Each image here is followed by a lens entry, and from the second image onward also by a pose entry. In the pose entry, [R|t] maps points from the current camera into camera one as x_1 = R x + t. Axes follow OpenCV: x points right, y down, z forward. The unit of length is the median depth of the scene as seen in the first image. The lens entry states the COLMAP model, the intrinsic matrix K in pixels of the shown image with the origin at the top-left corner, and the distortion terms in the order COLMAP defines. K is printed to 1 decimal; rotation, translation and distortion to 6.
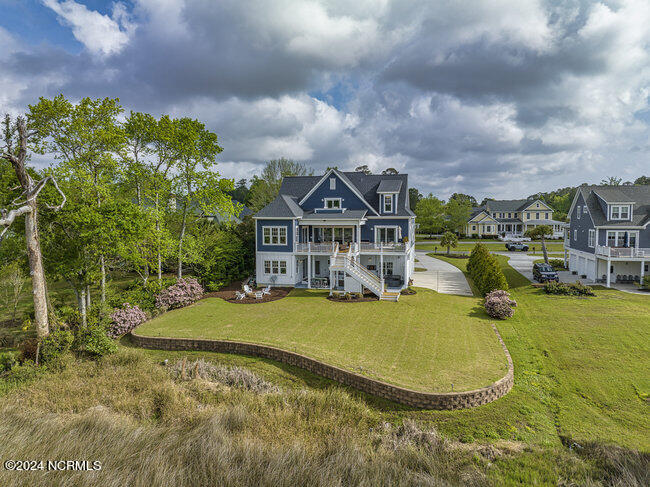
lens RADIAL K [[476.7, 0, 324.4], [0, 476.7, 244.1], [0, 0, 1]] dist [-0.092701, 0.004820]
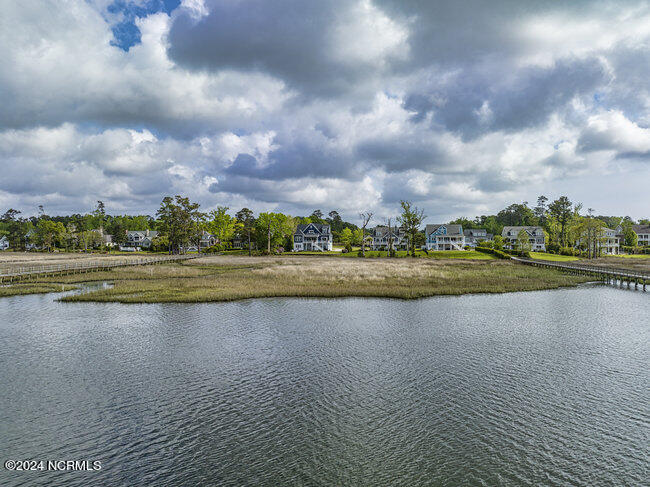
lens RADIAL K [[476.7, 0, 325.1], [0, 476.7, 245.1], [0, 0, 1]] dist [-0.092701, 0.004820]
pose [[0.996328, 0.002358, 0.085586, -0.230721], [0.004853, 0.996459, -0.083945, 0.402906], [-0.085481, 0.084052, 0.992788, -3.304182]]
